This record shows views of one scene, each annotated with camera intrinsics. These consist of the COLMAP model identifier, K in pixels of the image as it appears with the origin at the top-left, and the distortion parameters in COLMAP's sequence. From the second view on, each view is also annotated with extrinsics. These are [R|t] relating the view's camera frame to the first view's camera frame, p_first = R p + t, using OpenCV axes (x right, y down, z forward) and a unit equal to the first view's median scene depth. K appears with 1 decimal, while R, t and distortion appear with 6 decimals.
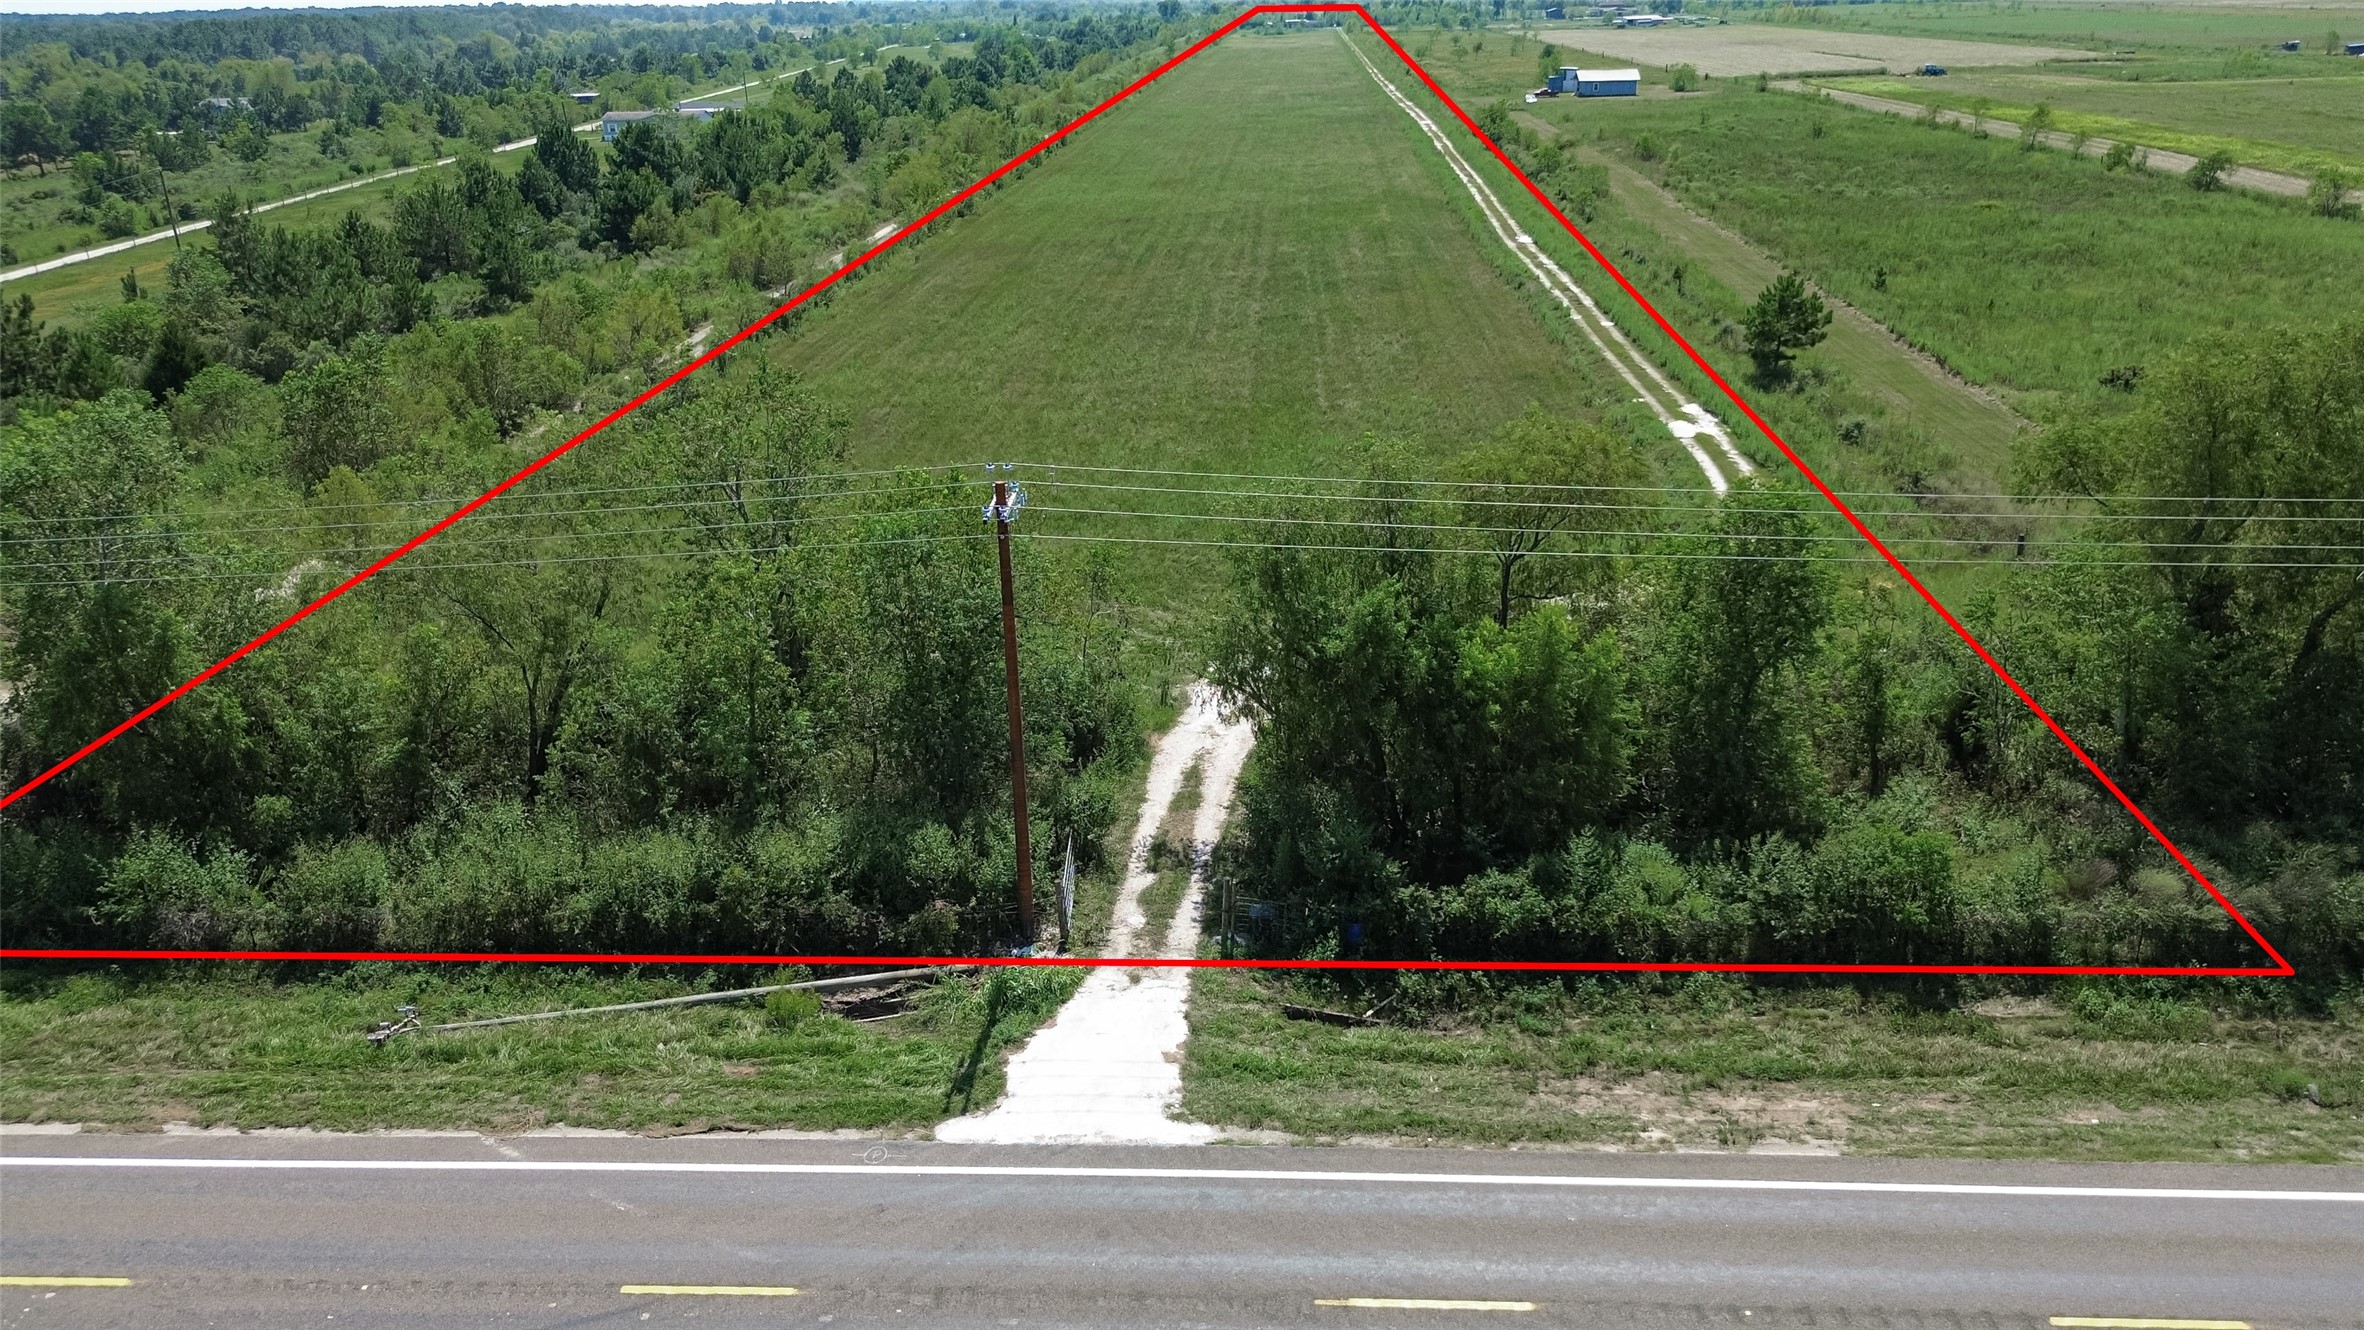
lens RADIAL K [[1684.3, 0, 1182.0], [0, 1684.3, 665.0], [0, 0, 1]] dist [0.053535, -0.042046]
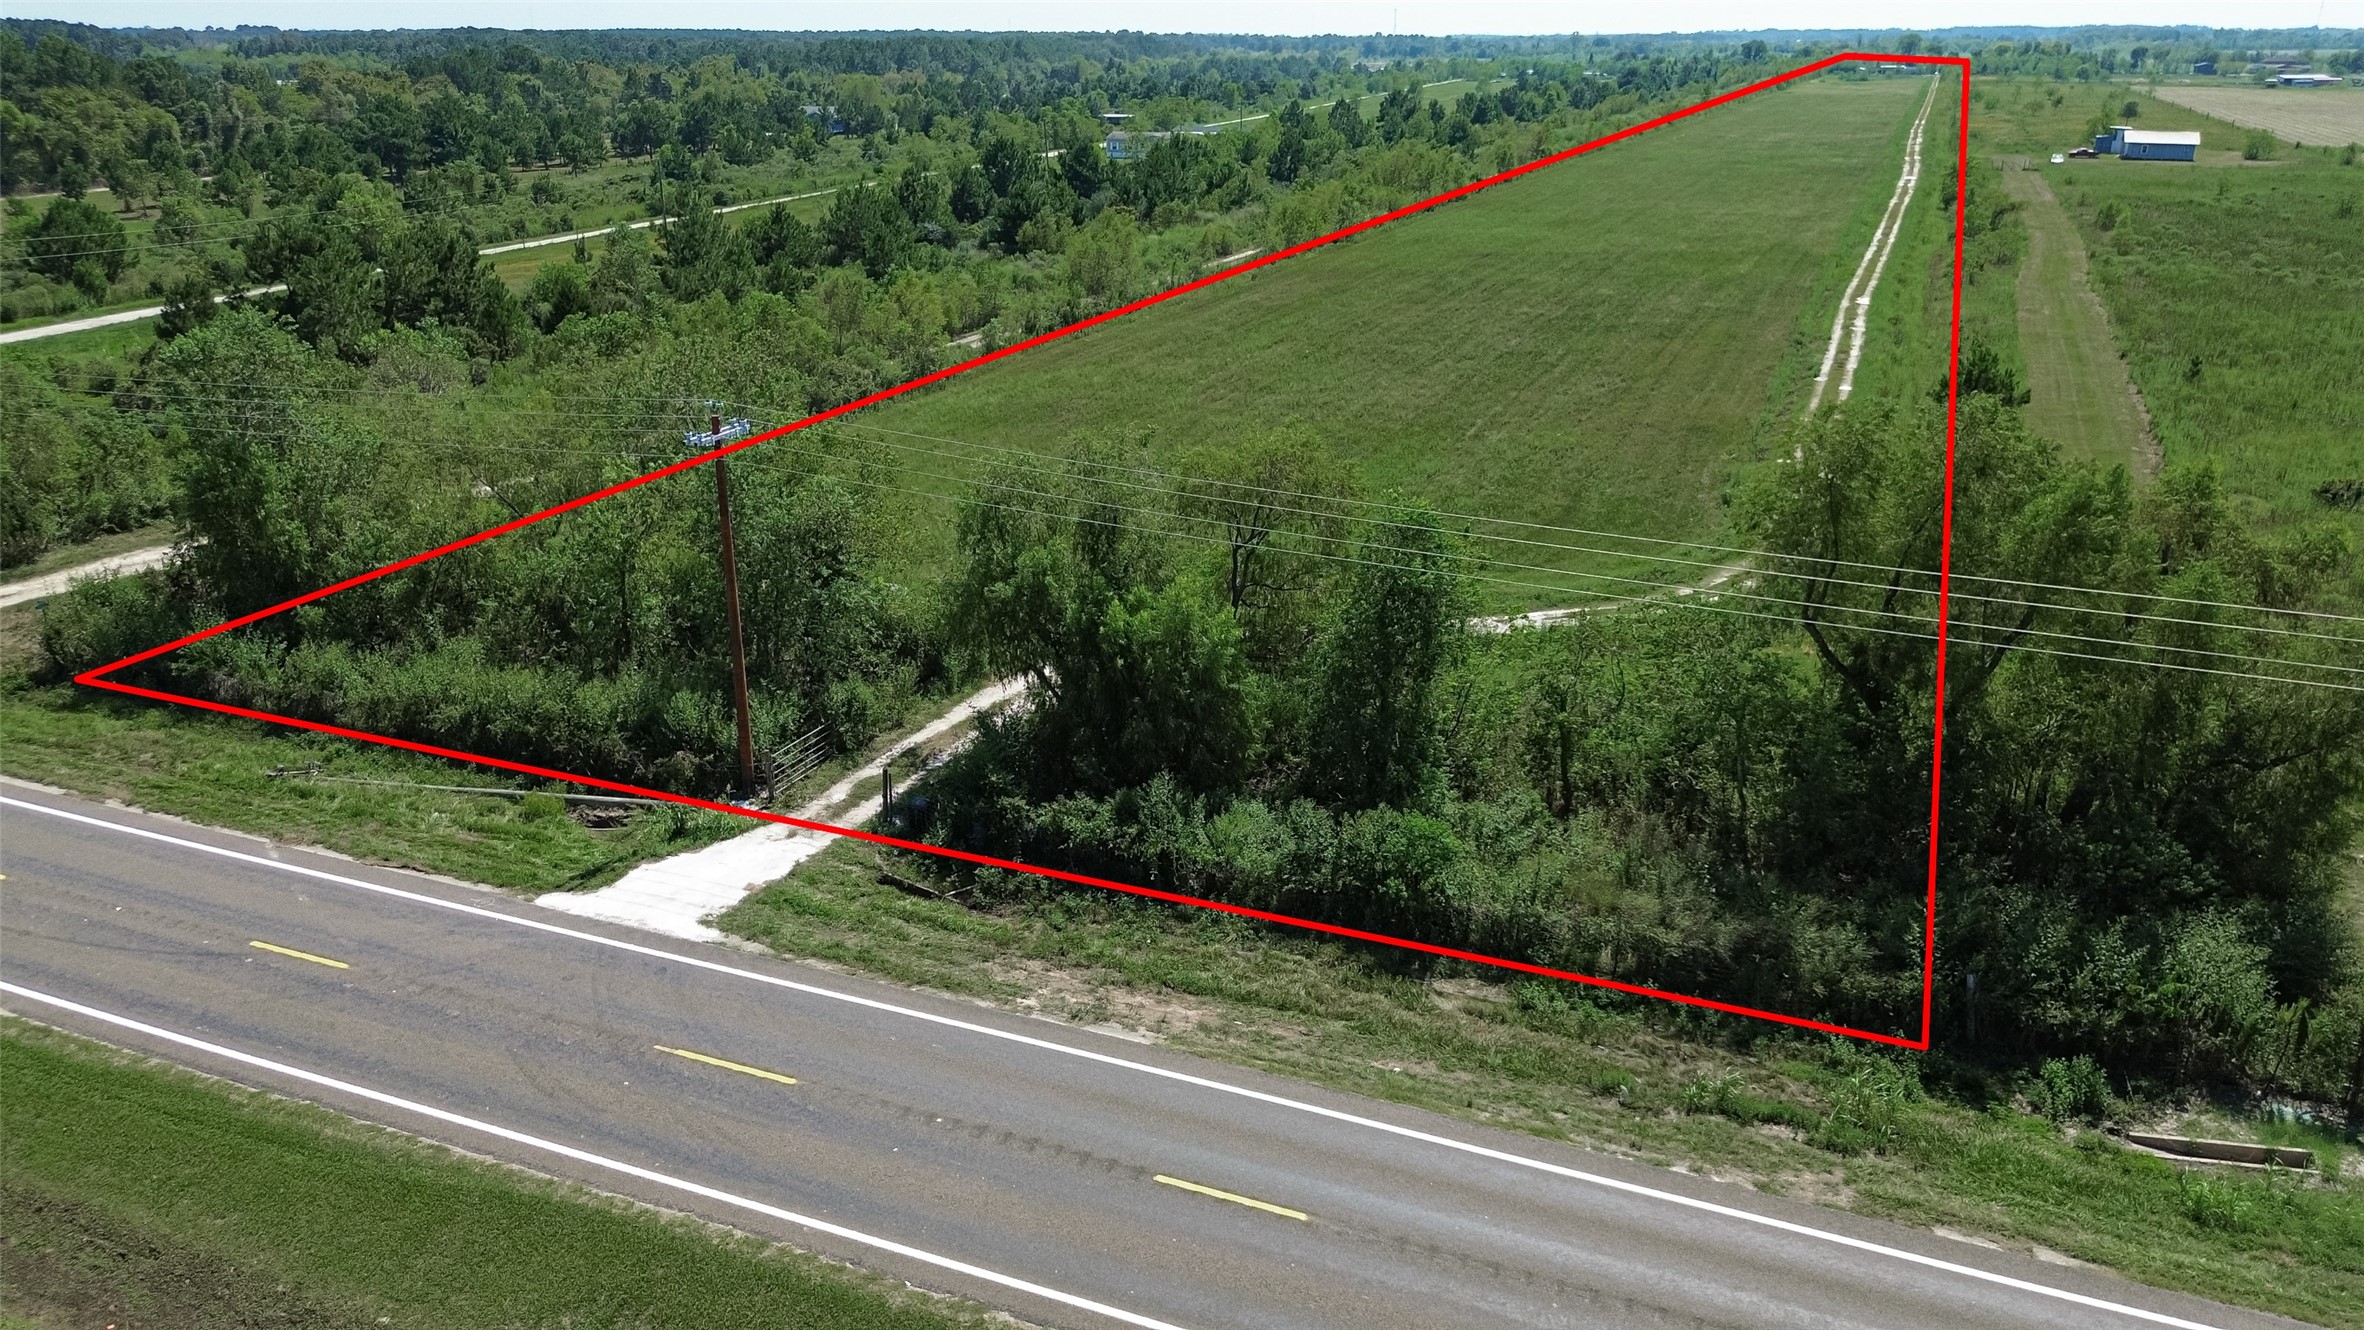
lens RADIAL K [[1677.6, 0, 1181.1], [0, 1677.6, 672.0], [0, 0, 1]] dist [0.066516, -0.059511]
pose [[0.943729, 0.142532, -0.298430, 0.577504], [-0.146556, 0.989162, 0.008973, 0.016839], [0.296474, 0.035268, 0.954389, -0.086811]]
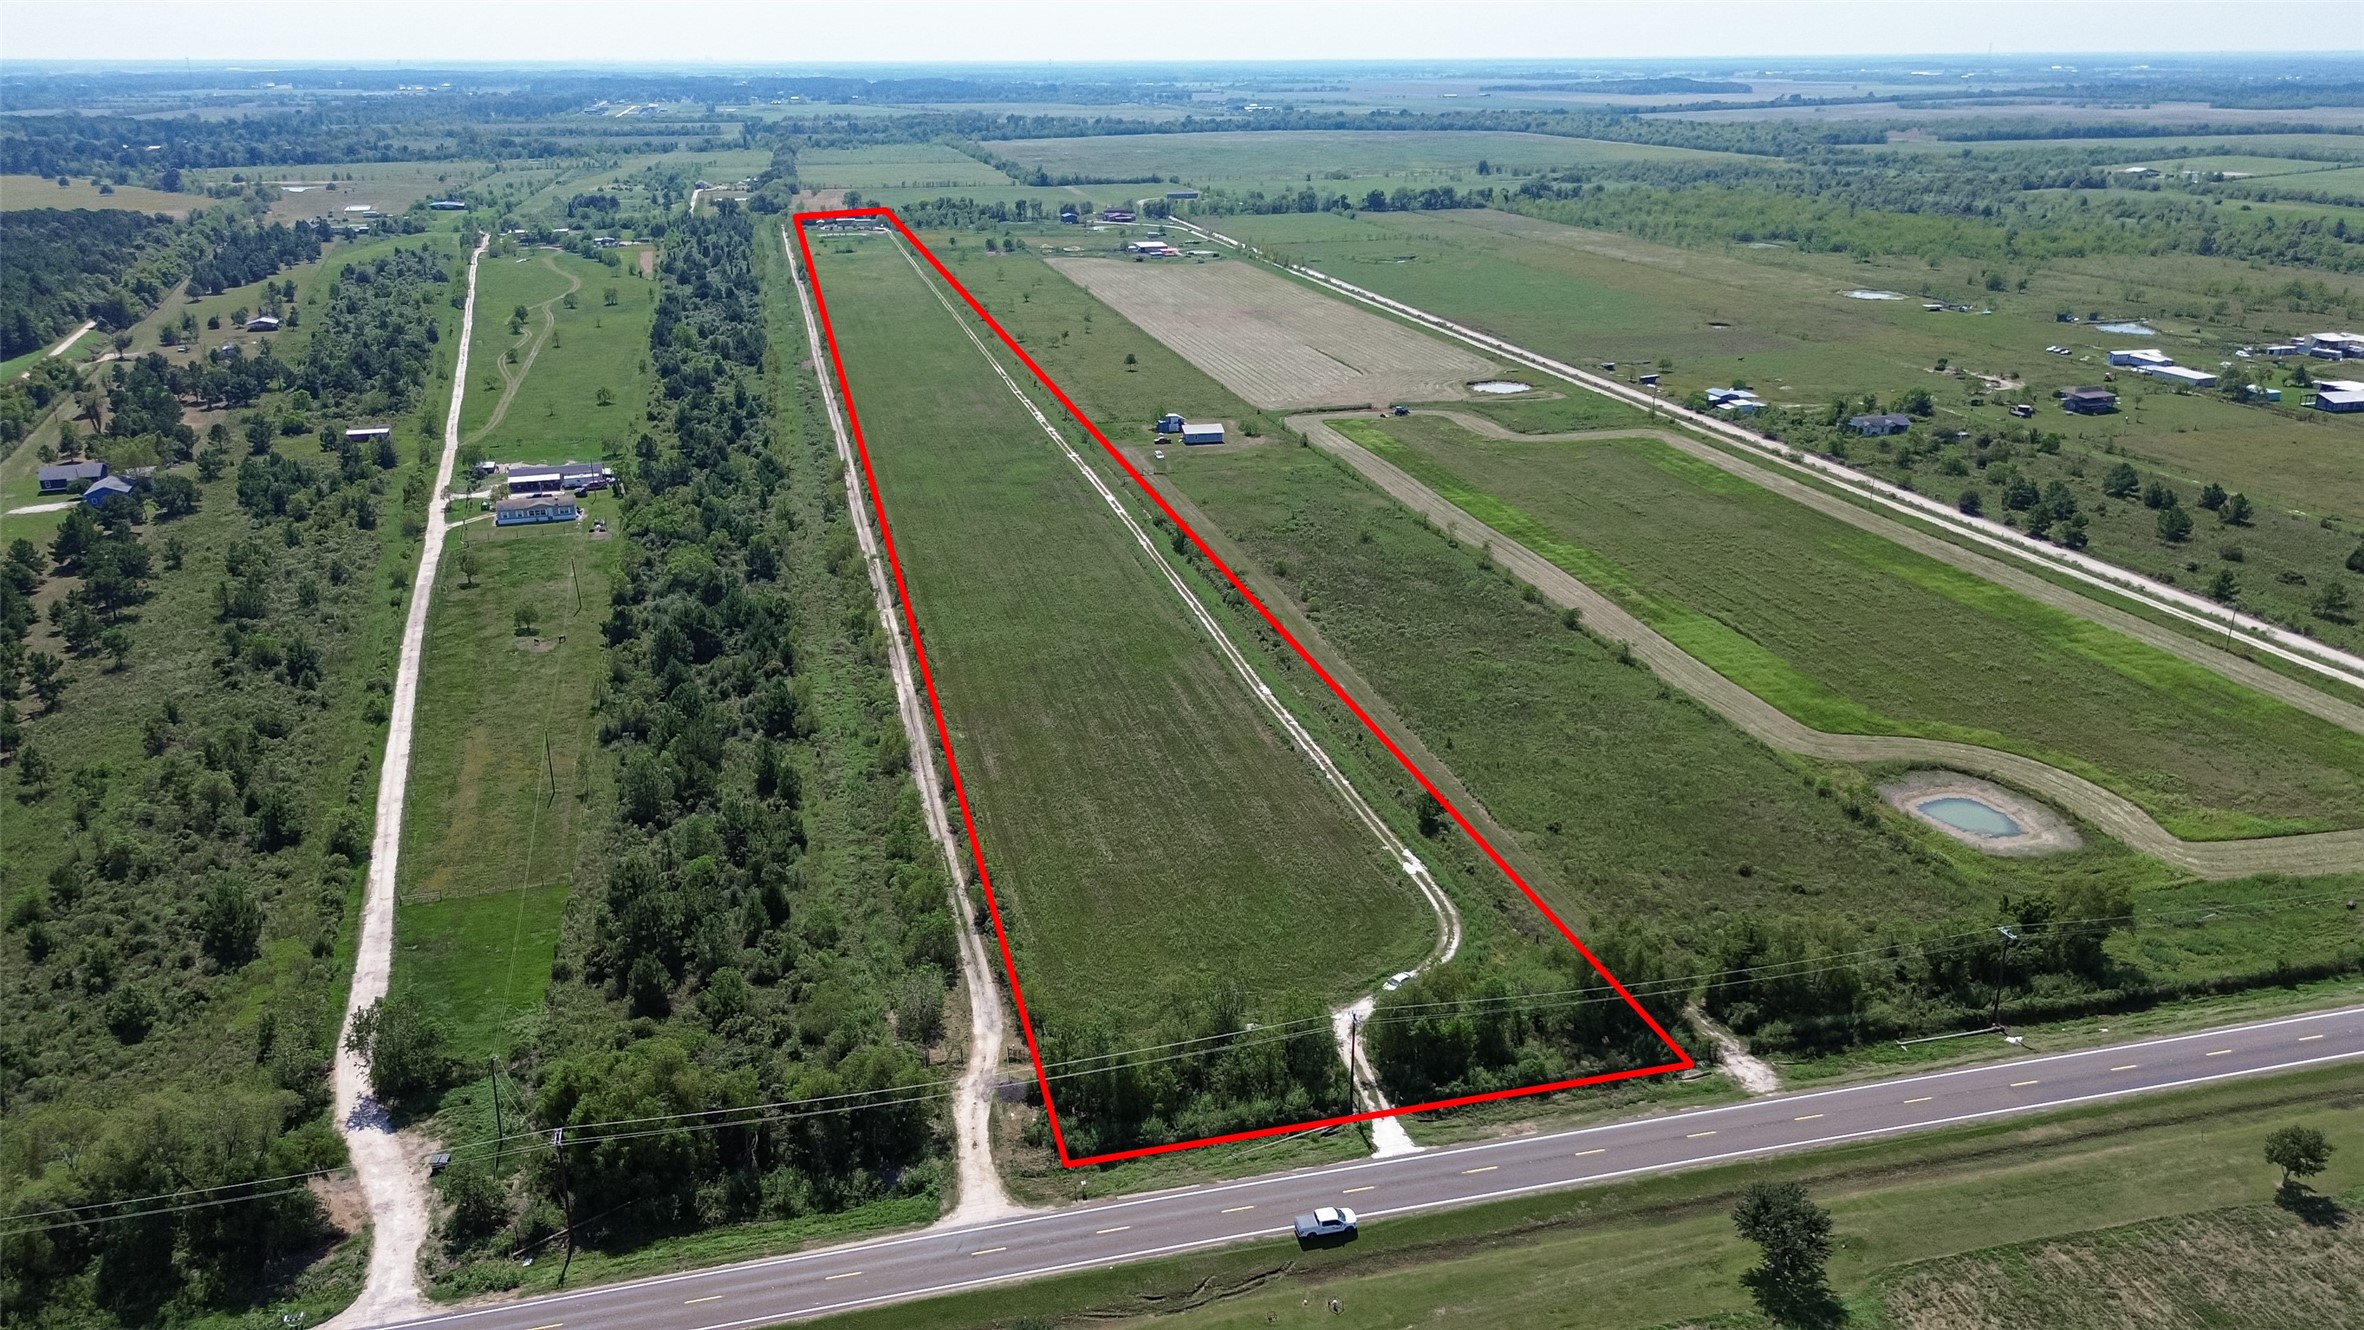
lens RADIAL K [[1677.6, 0, 1181.1], [0, 1677.6, 672.0], [0, 0, 1]] dist [0.066516, -0.059511]
pose [[0.953462, -0.078305, 0.291168, -1.689750], [0.087512, 0.995988, -0.018713, -0.921085], [-0.288534, 0.043323, 0.956489, -3.053098]]
